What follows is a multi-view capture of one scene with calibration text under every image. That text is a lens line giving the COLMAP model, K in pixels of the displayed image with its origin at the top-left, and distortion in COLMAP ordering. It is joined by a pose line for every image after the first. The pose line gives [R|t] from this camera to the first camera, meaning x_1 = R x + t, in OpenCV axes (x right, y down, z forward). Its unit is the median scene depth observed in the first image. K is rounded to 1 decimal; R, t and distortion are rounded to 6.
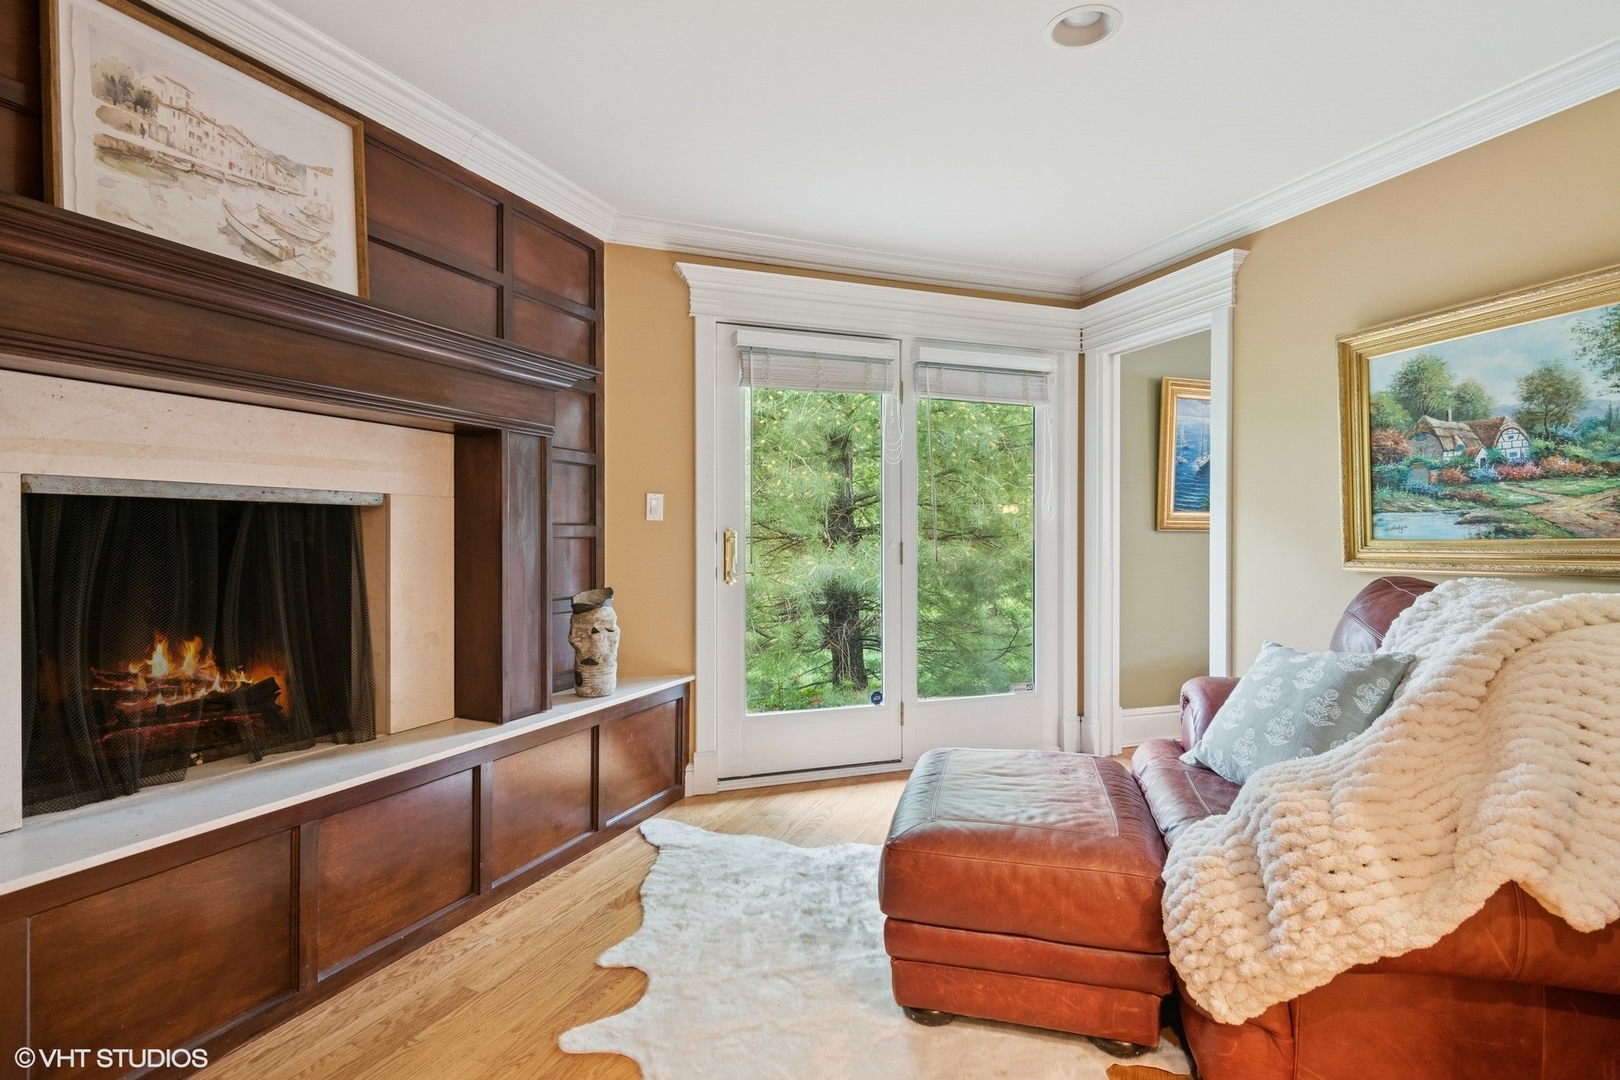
lens RADIAL K [[785.8, 0, 810.0], [0, 785.8, 540.0], [0, 0, 1]] dist [-0.003920, -0.000580]
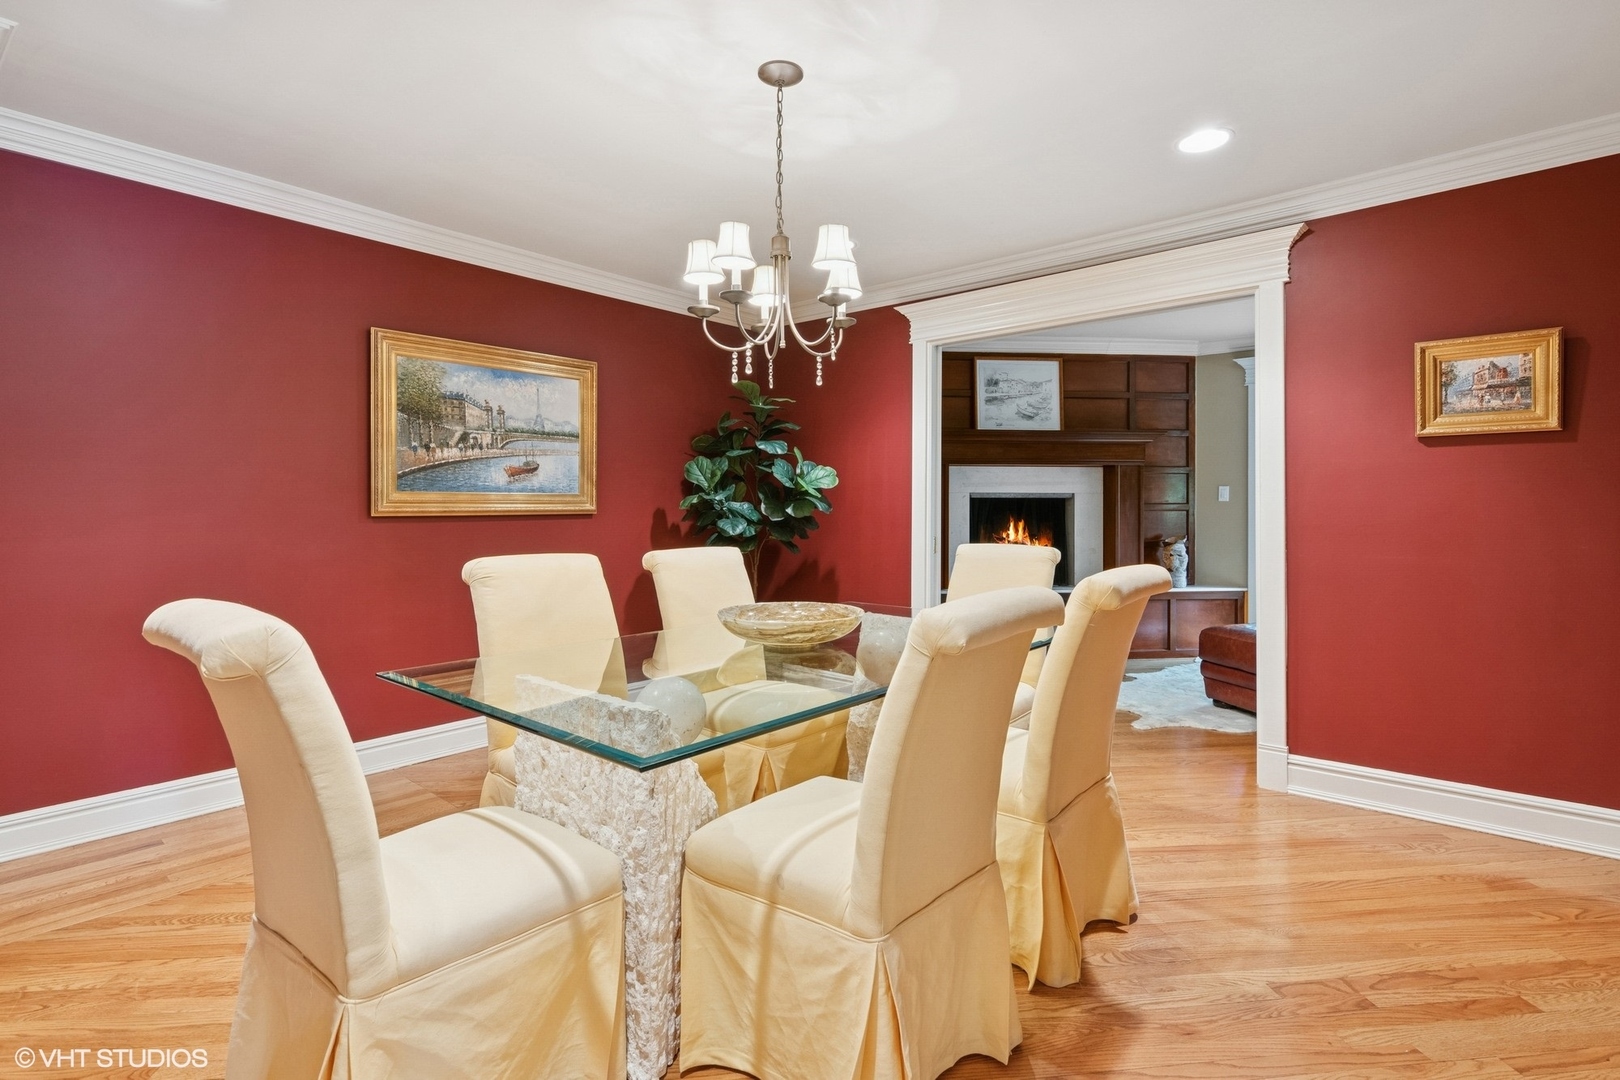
lens RADIAL K [[785.8, 0, 810.0], [0, 785.8, 540.0], [0, 0, 1]] dist [-0.003920, -0.000580]
pose [[0.481564, 0.024202, -0.876077, 1.432570], [-0.006171, 0.999687, 0.024225, 0.041790], [0.876389, -0.006260, 0.481563, -1.104774]]
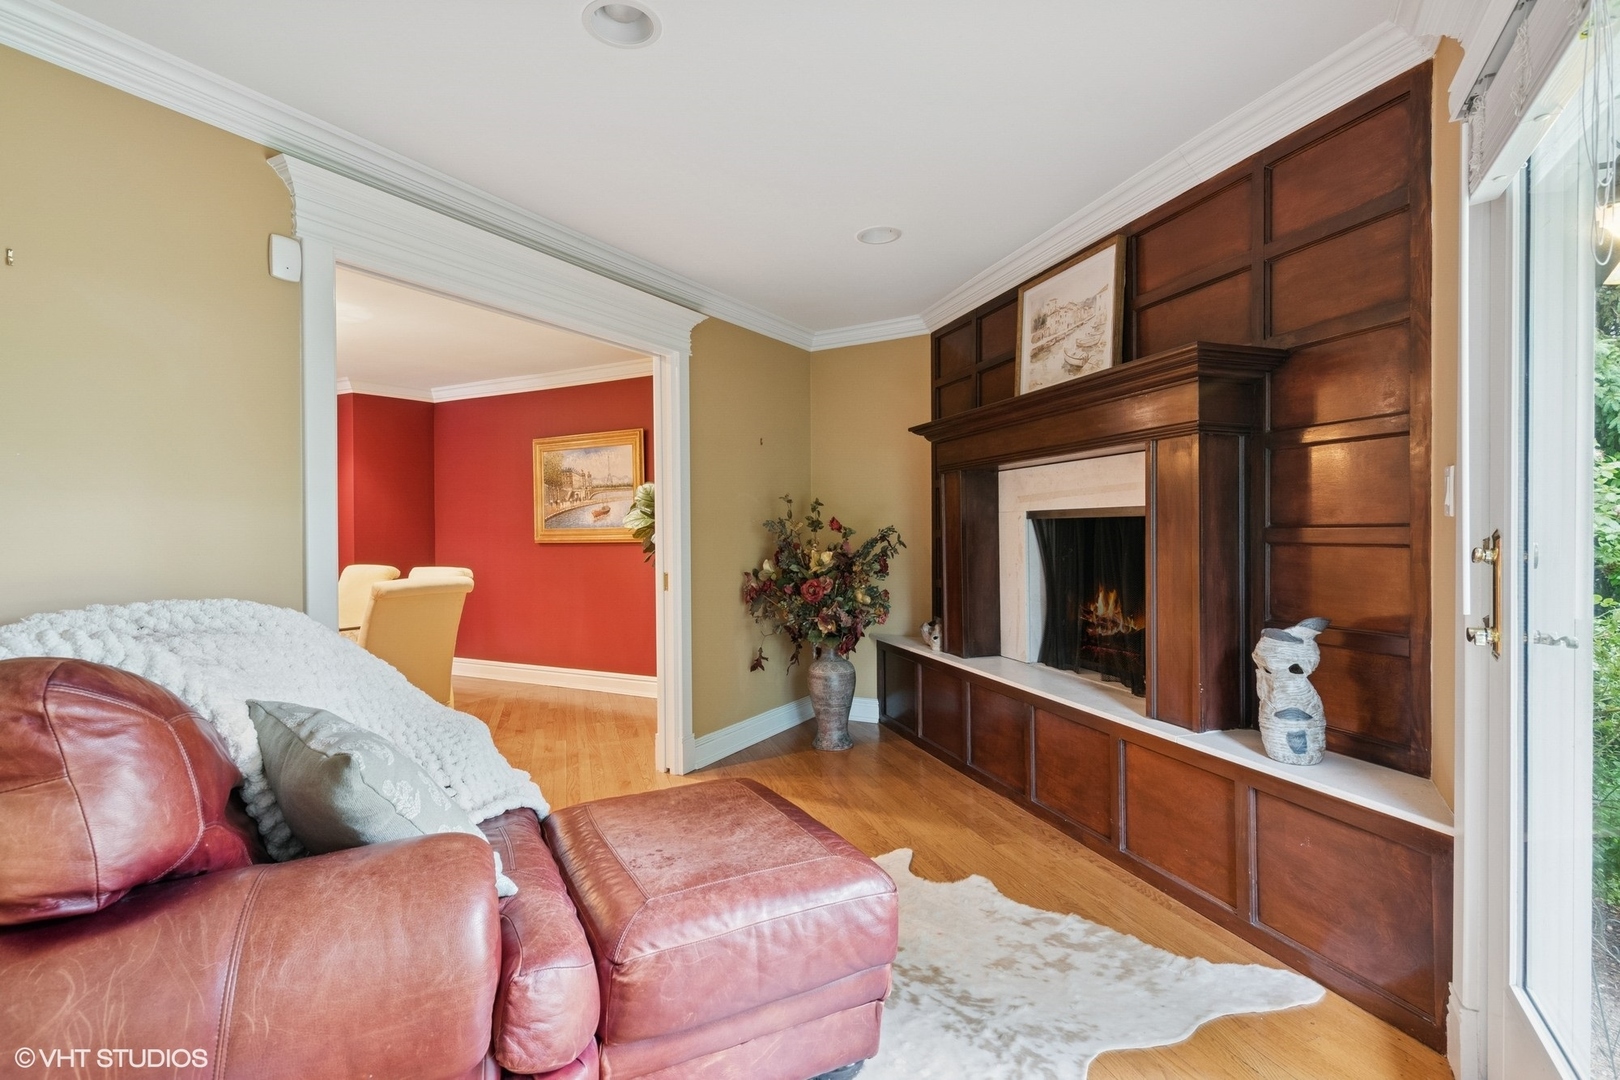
lens RADIAL K [[785.8, 0, 810.0], [0, 785.8, 540.0], [0, 0, 1]] dist [-0.003920, -0.000580]
pose [[-0.756964, 0.018097, -0.653206, 0.736668], [0.003315, 0.999710, 0.023856, -0.039758], [0.653448, 0.015893, -0.756804, 1.704986]]
